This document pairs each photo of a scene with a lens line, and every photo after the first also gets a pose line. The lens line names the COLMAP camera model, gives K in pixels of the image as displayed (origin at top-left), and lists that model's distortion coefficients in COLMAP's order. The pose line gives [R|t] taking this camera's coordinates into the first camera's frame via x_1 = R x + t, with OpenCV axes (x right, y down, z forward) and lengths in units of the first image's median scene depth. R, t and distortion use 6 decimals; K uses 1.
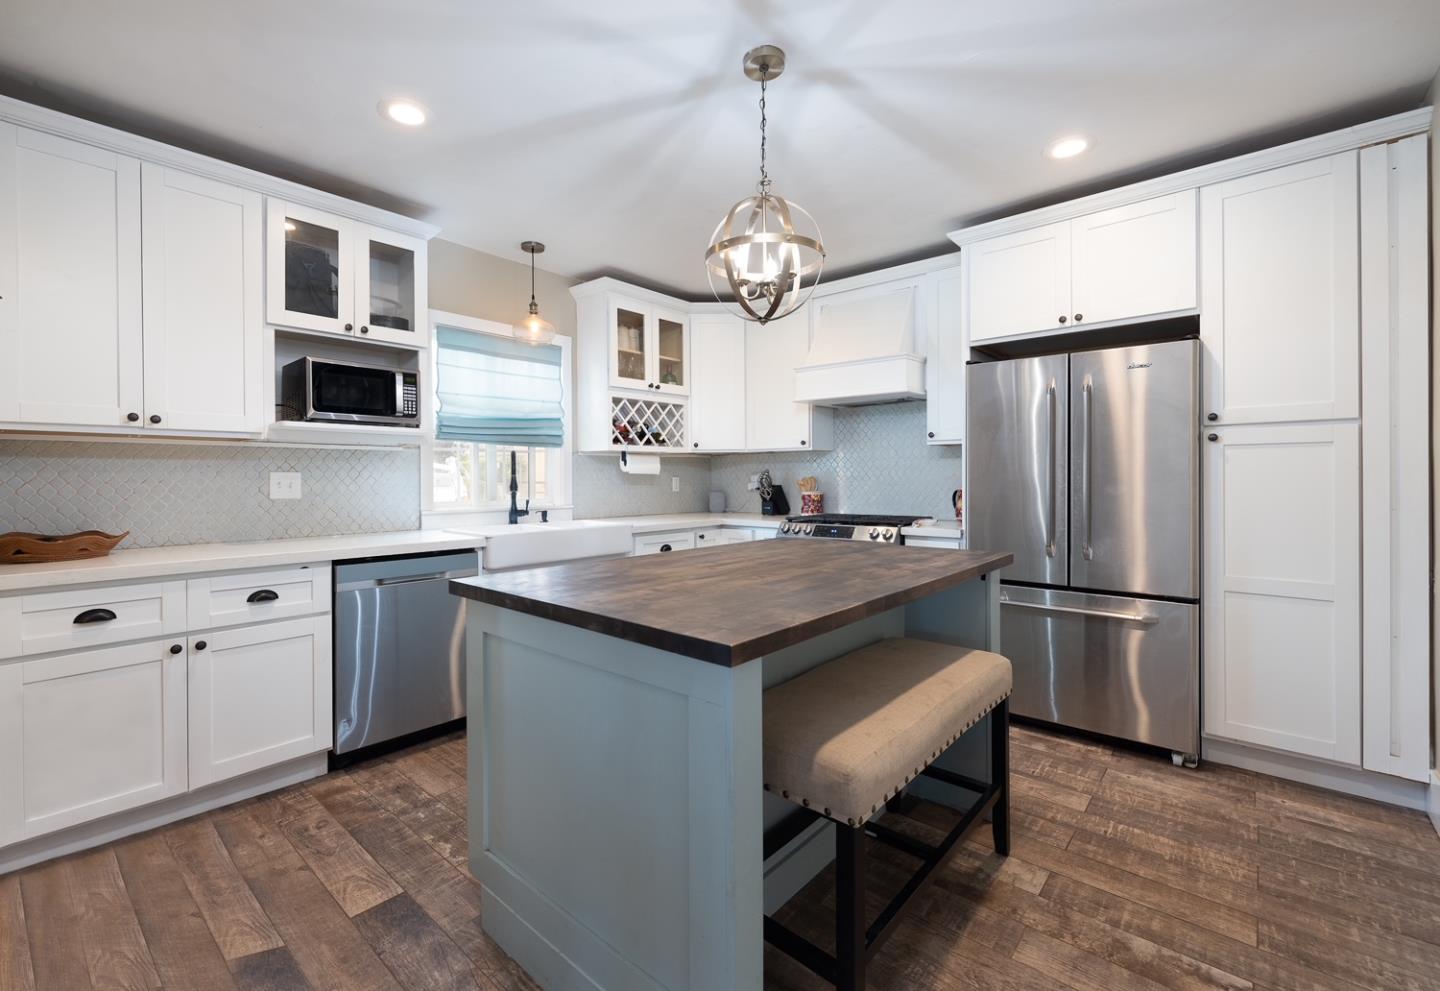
lens RADIAL K [[616.8, 0, 689.8], [0, 616.8, 478.1], [0, 0, 1]] dist [-0.001729, -0.000131]
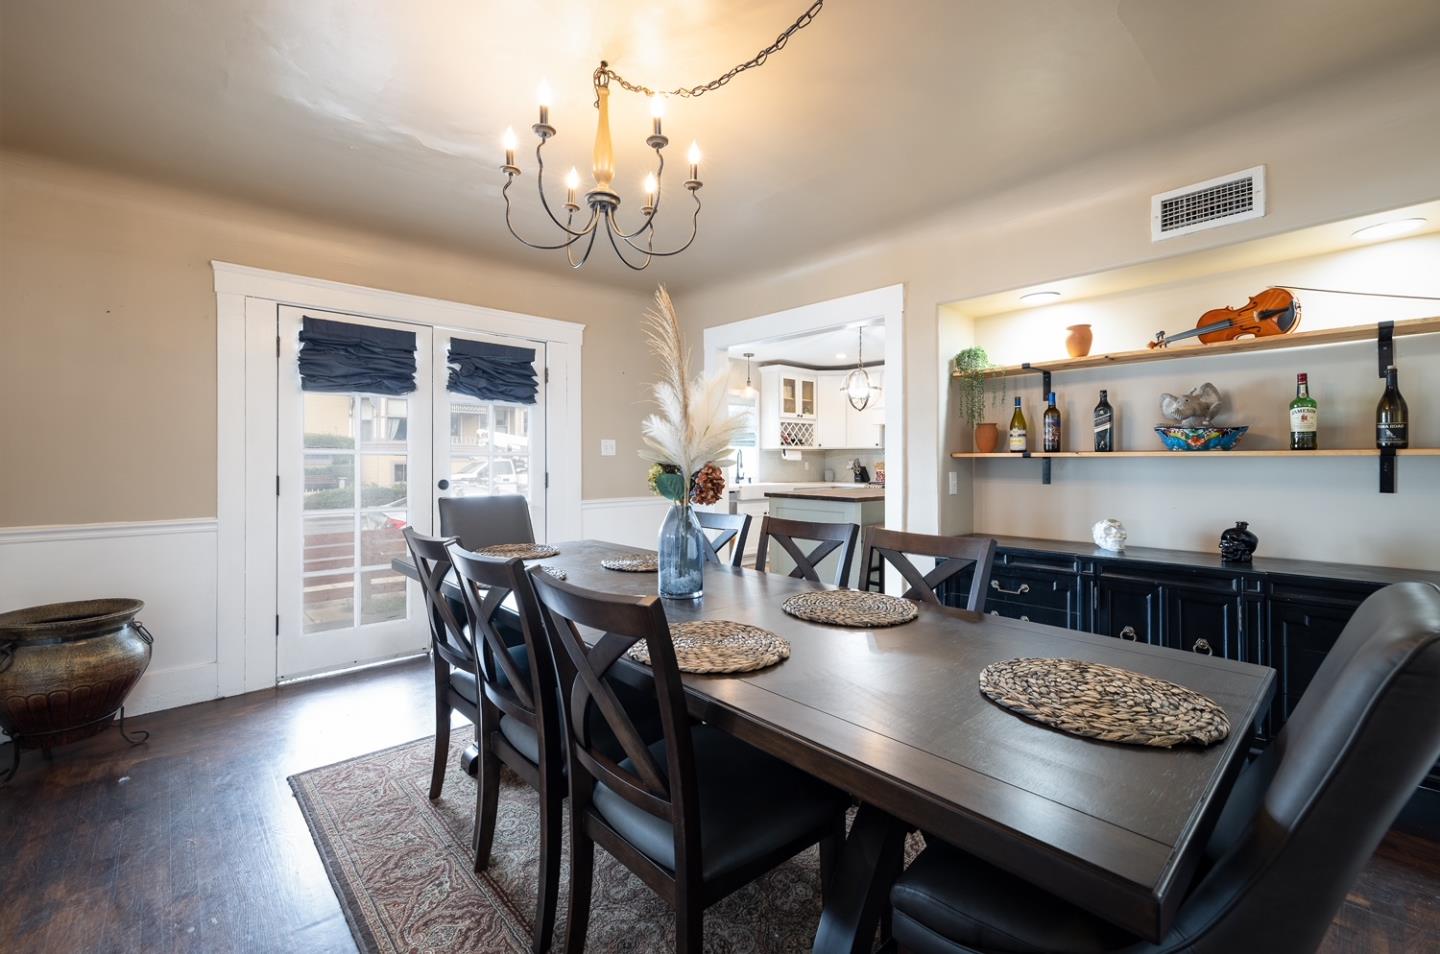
lens RADIAL K [[596.2, 0, 723.6], [0, 596.2, 459.8], [0, 0, 1]] dist [-0.002717, -0.000365]
pose [[0.996766, 0.004721, -0.080218, -0.151960], [-0.005079, 0.999978, -0.004258, 0.001181], [0.080196, 0.004651, 0.996768, -0.941743]]
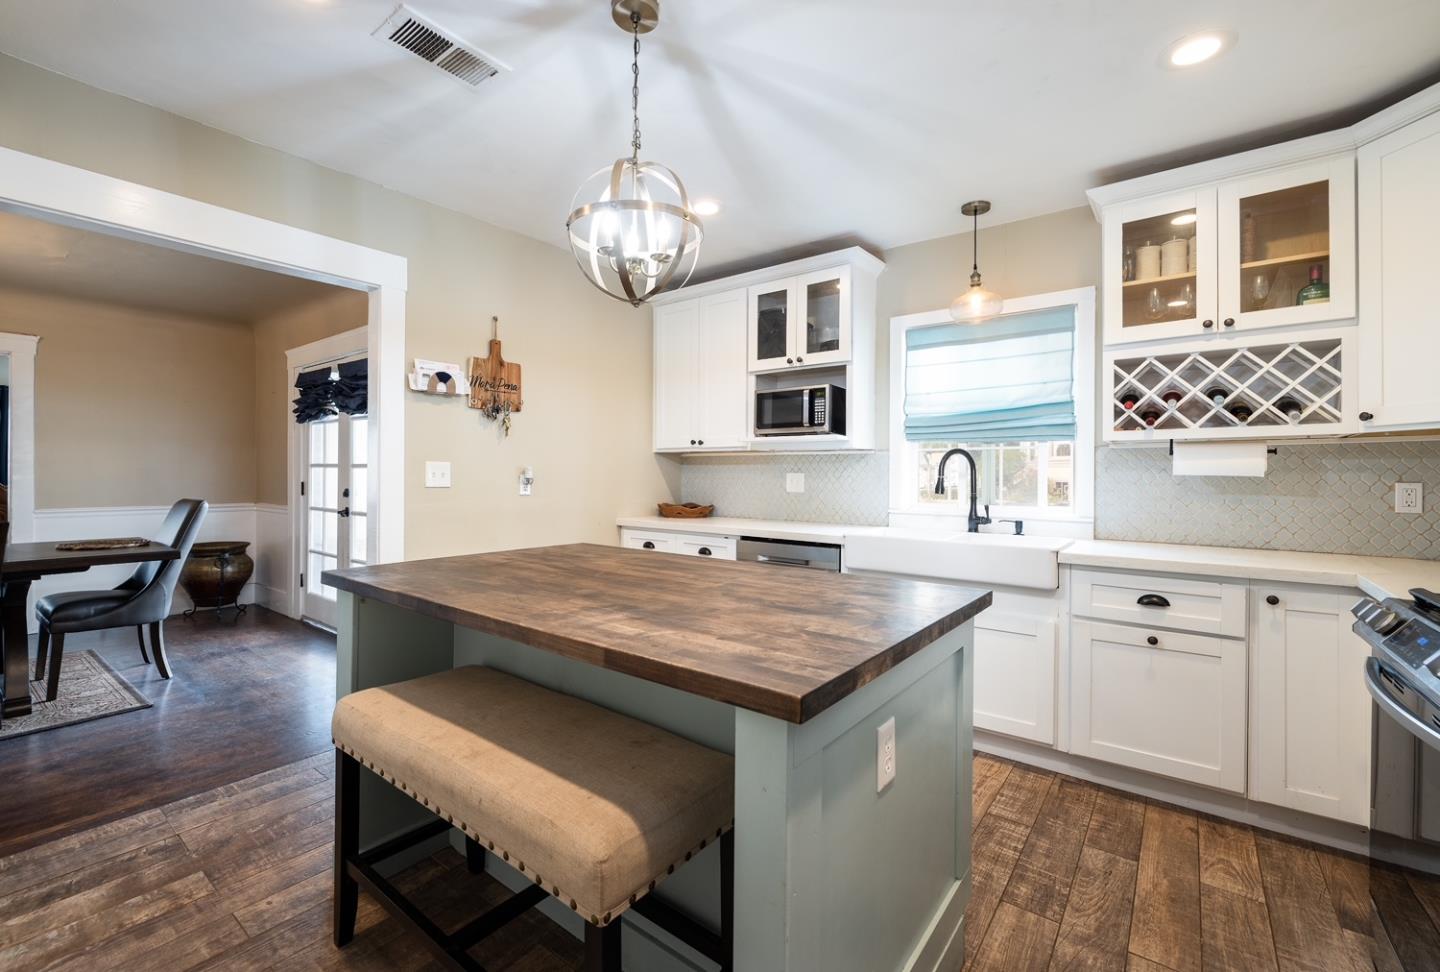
lens RADIAL K [[612.2, 0, 721.9], [0, 612.2, 474.8], [0, 0, 1]] dist [0.001810, 0.000156]
pose [[0.088655, 0.002805, -0.996058, 0.486477], [-0.011197, 0.999936, 0.001819, -0.003958], [0.995999, 0.010991, 0.088681, 0.506866]]
